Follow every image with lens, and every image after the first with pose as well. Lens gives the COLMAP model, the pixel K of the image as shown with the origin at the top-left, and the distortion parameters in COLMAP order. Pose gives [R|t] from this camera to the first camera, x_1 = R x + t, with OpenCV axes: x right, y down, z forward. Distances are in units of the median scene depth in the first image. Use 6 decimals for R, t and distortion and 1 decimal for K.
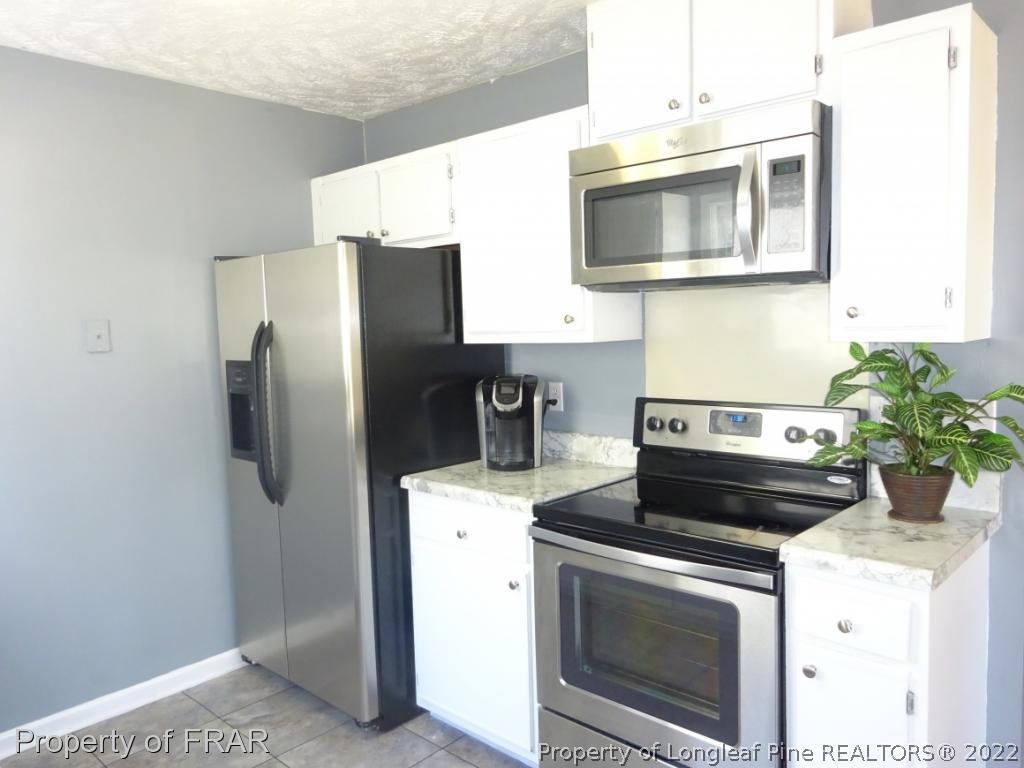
lens RADIAL K [[760.0, 0, 509.6], [0, 760.0, 382.6], [0, 0, 1]] dist [0.007976, -0.004333]
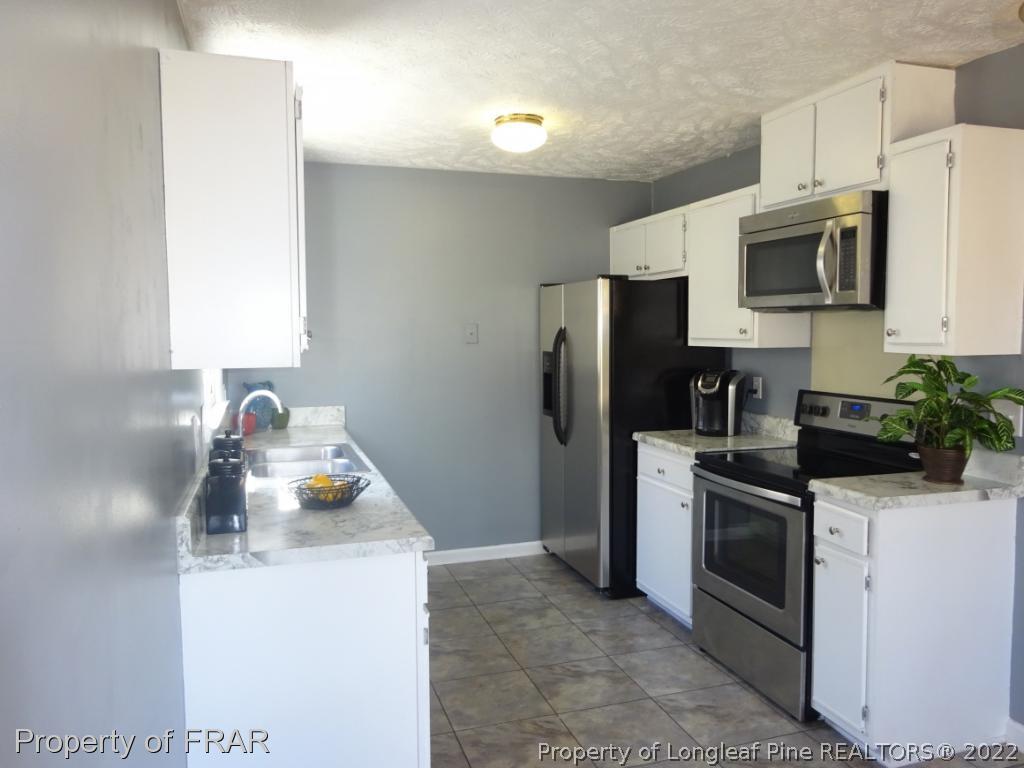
lens RADIAL K [[760.0, 0, 513.2], [0, 760.0, 385.5], [0, 0, 1]] dist [0.007976, -0.004333]
pose [[0.873946, 0.060860, -0.482198, 0.369297], [-0.059012, 0.998076, 0.019017, 0.016228], [0.482427, 0.011836, 0.875856, -0.435253]]
